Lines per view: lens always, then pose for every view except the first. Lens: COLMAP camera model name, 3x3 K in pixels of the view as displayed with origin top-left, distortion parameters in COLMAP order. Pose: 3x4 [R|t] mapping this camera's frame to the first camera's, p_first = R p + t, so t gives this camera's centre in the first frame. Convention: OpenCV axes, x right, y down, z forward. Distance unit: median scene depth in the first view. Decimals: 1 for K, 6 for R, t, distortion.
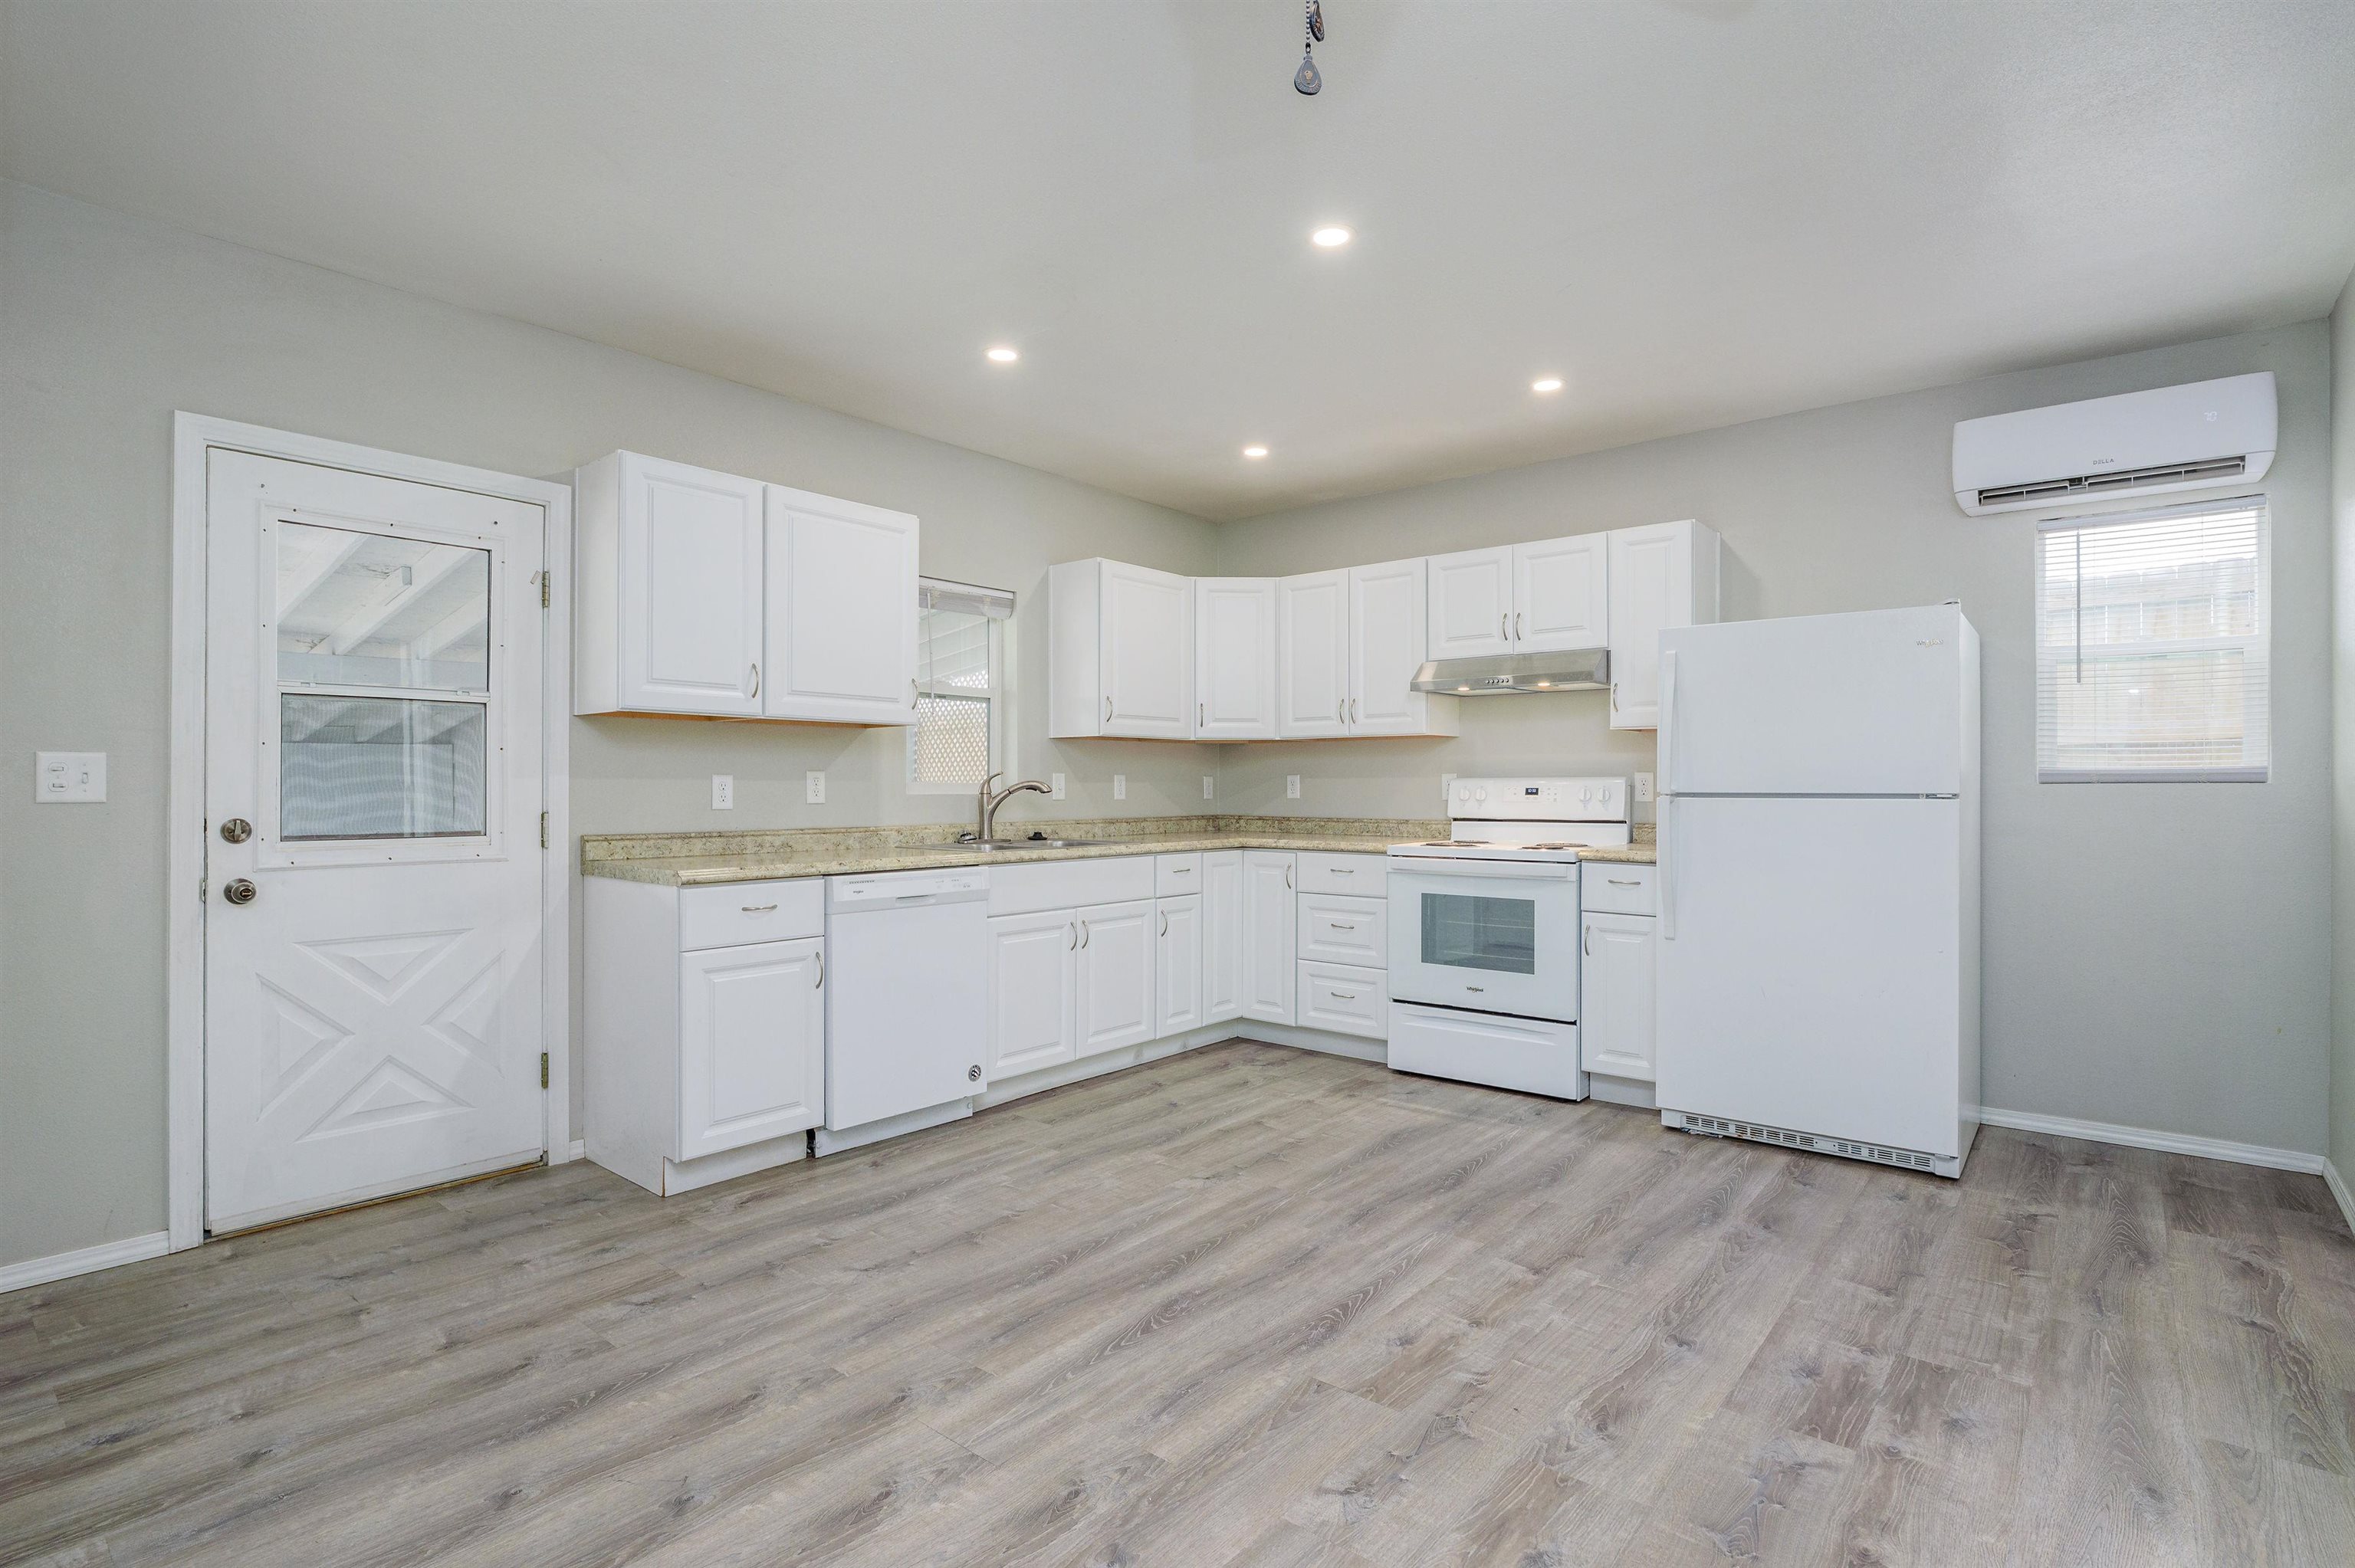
lens RADIAL K [[1135.4, 0, 1172.1], [0, 1135.4, 785.7], [0, 0, 1]] dist [-0.004909, -0.004716]
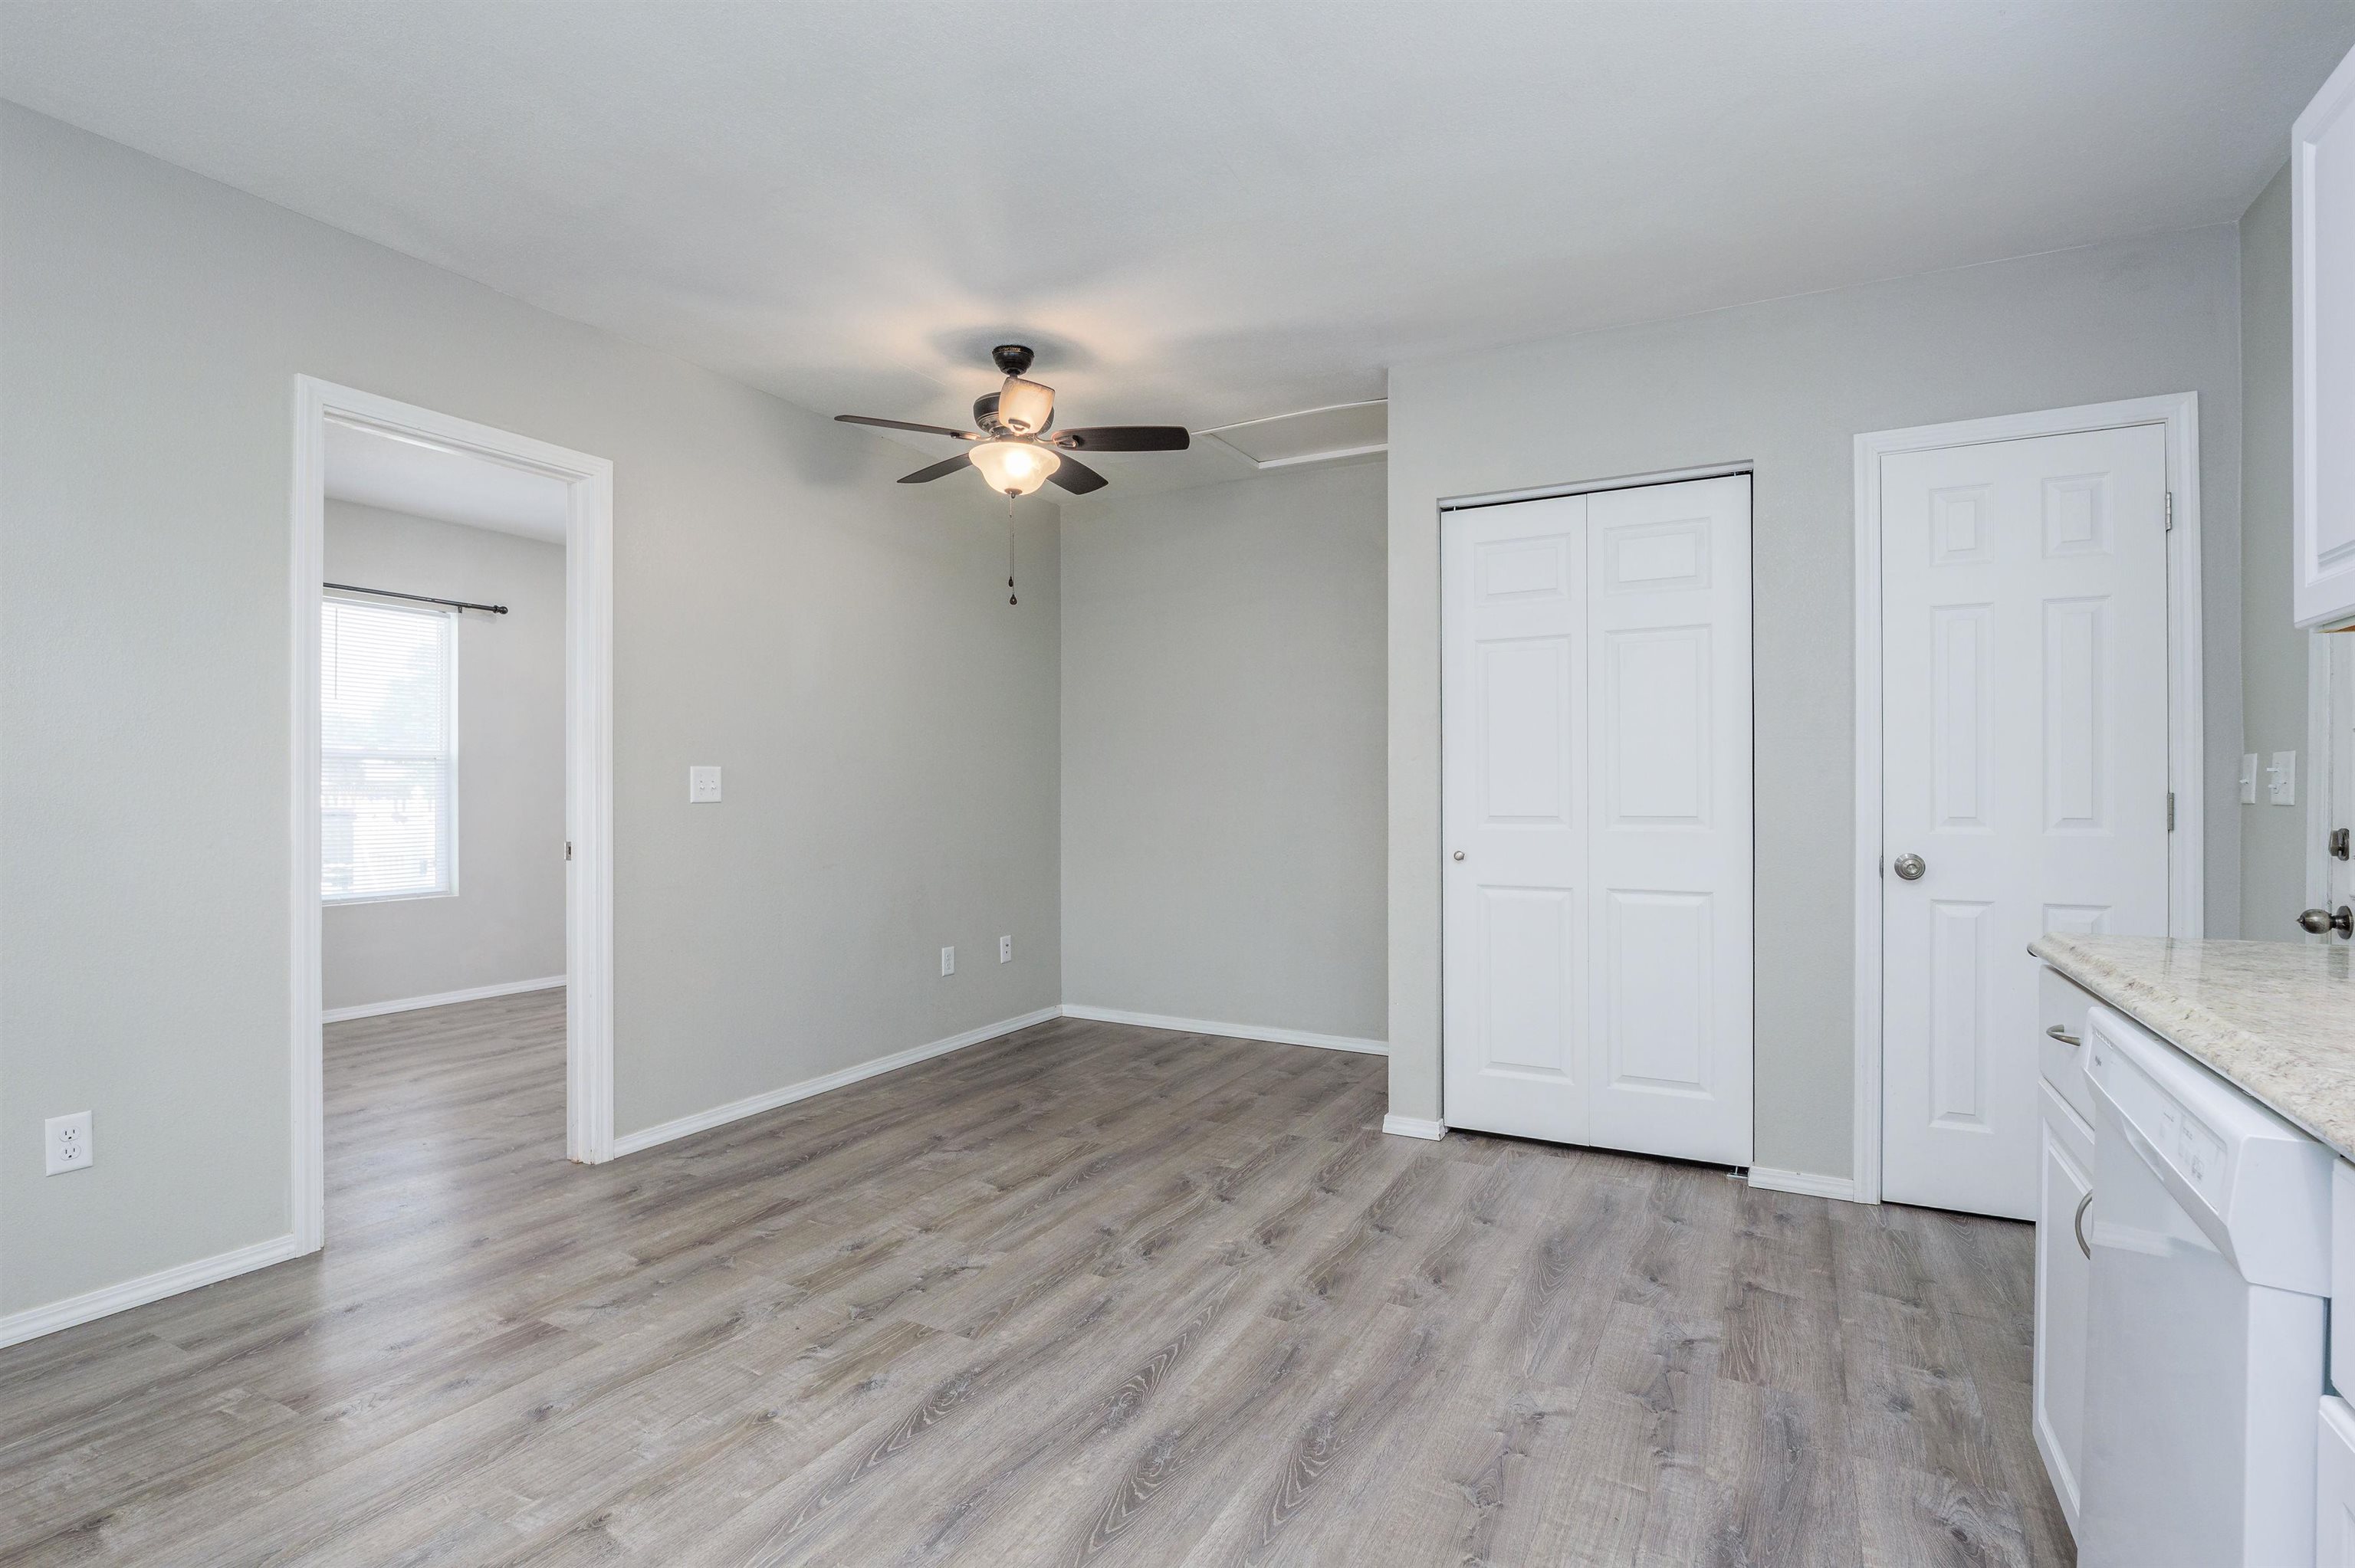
lens RADIAL K [[1135.4, 0, 1164.2], [0, 1135.4, 785.1], [0, 0, 1]] dist [-0.004909, -0.004716]
pose [[-0.979972, -0.004476, -0.199085, 0.113831], [-0.003566, 0.999981, -0.004932, 0.005587], [0.199104, -0.004123, -0.979970, 1.455400]]
